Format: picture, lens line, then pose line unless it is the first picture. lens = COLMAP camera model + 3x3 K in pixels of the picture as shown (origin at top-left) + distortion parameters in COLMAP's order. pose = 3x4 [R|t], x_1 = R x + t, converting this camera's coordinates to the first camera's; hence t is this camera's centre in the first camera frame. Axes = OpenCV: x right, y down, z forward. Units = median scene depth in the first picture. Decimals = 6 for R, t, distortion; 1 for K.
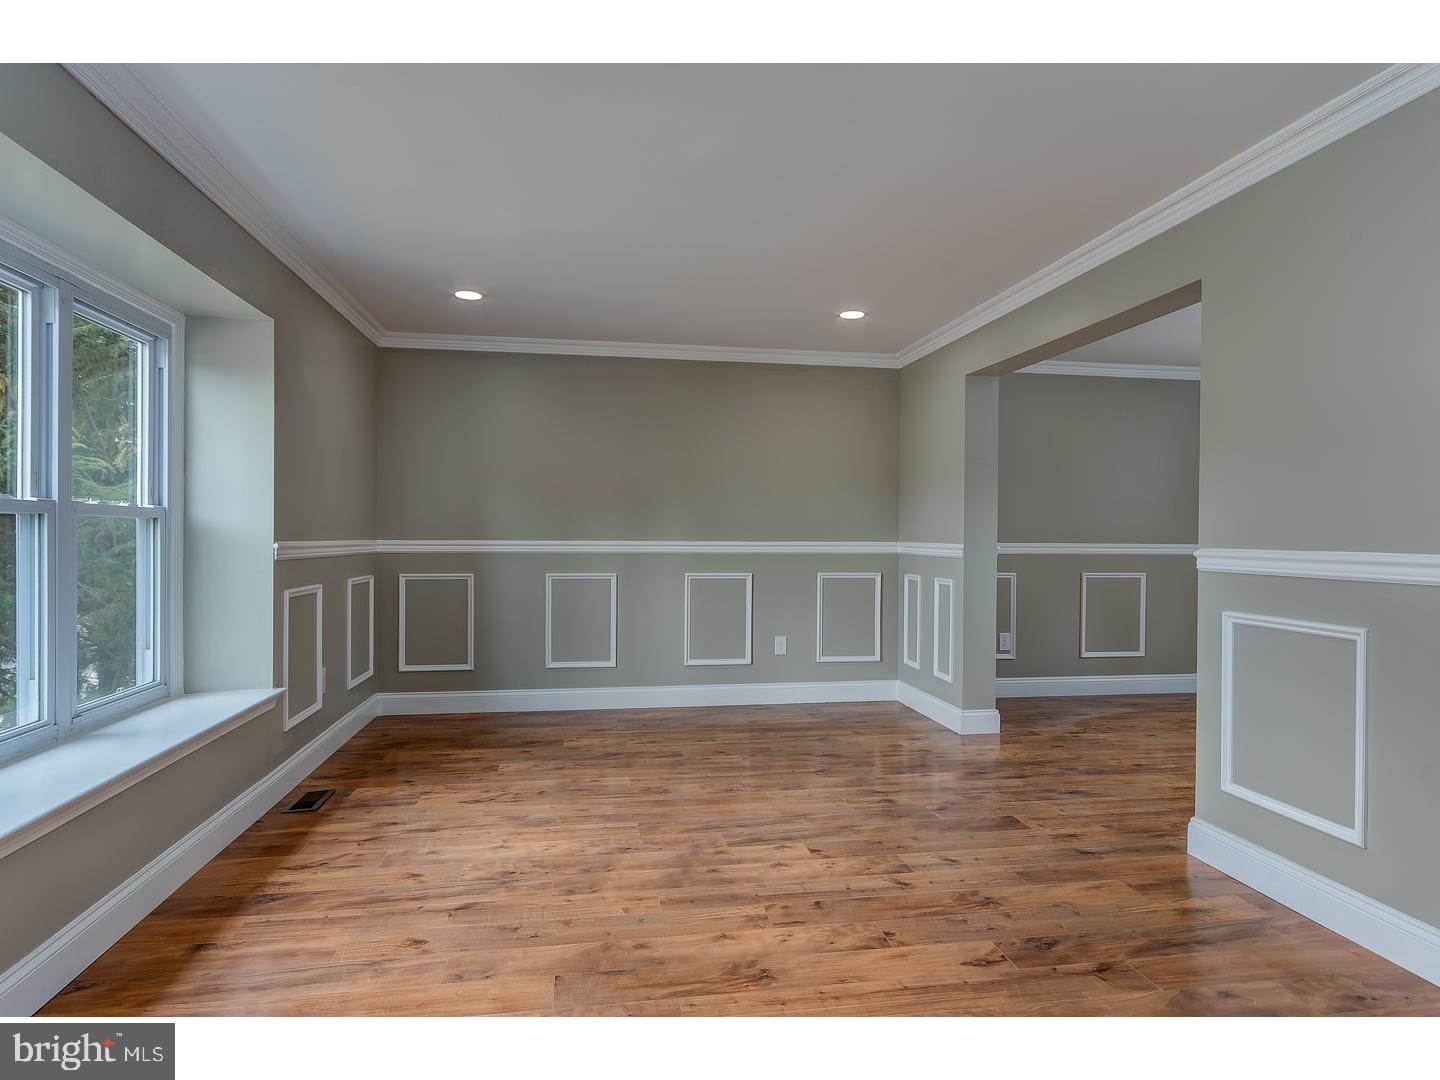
lens RADIAL K [[862.9, 0, 719.7], [0, 862.9, 538.3], [0, 0, 1]] dist [0.000711, -0.005751]
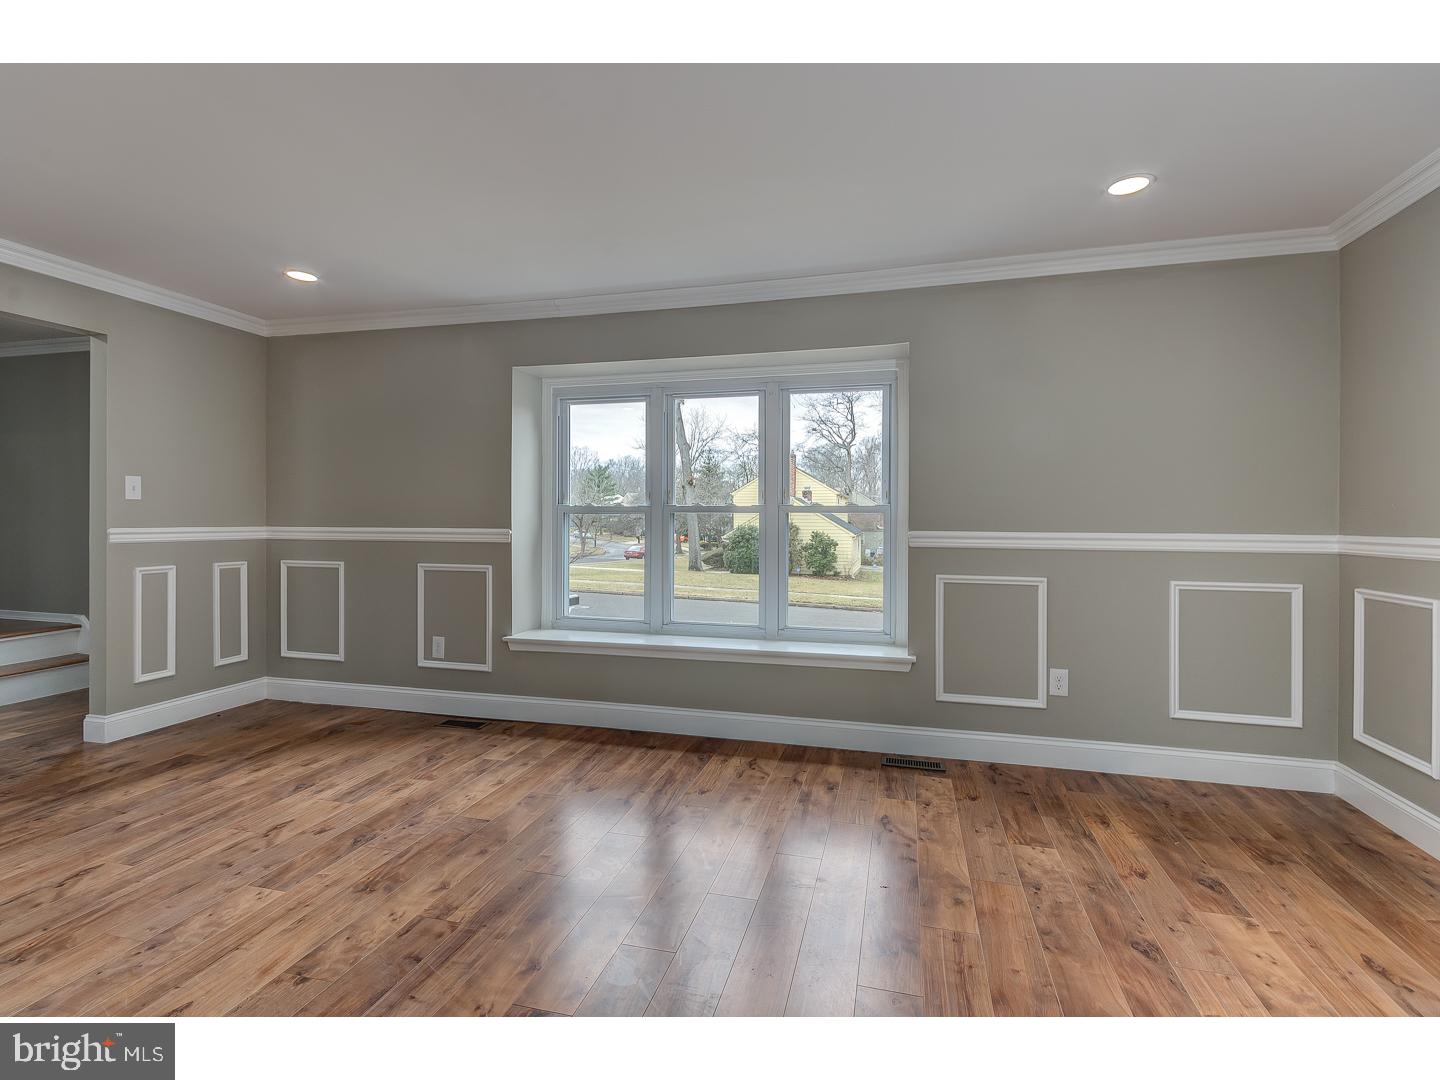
lens RADIAL K [[682.7, 0, 749.1], [0, 682.7, 531.4], [0, 0, 1]] dist [-0.004052, -0.002522]
pose [[-0.397891, 0.005038, -0.917419, 0.565604], [-0.011908, 0.999872, 0.010656, -0.016665], [0.917355, 0.015164, -0.397780, 1.467986]]
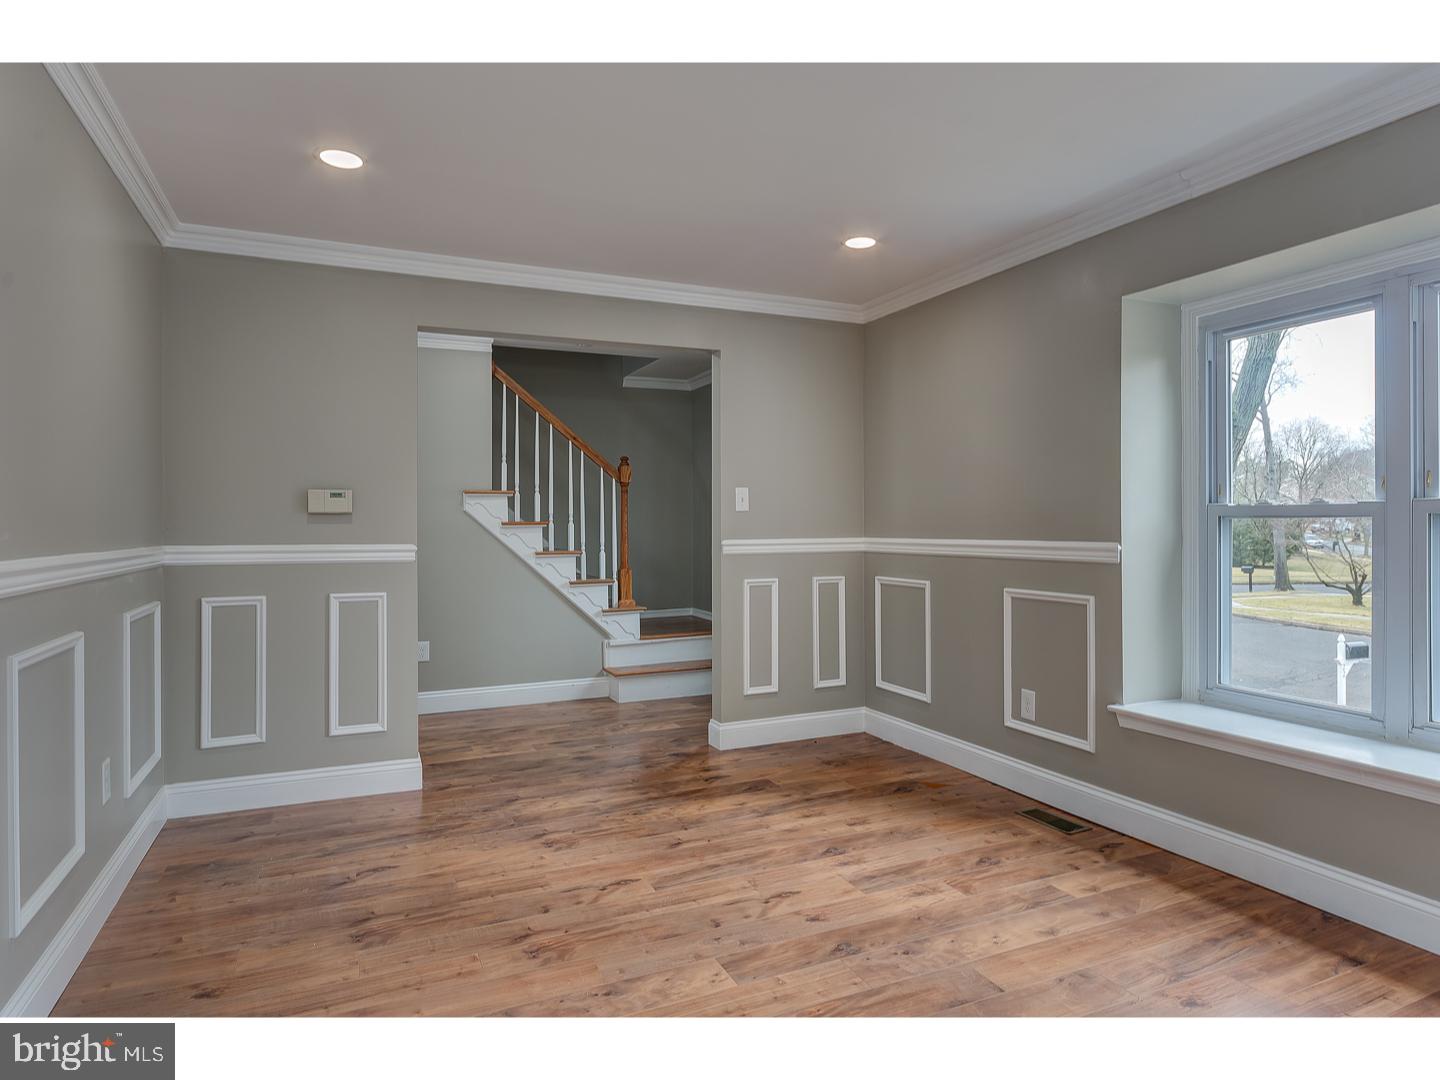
lens RADIAL K [[862.9, 0, 722.0], [0, 862.9, 534.0], [0, 0, 1]] dist [0.000711, -0.005751]
pose [[-0.968472, 0.000512, -0.249121, 0.290391], [-0.002405, 0.999932, 0.011403, -0.024412], [0.249110, 0.011642, -0.968405, 1.458594]]
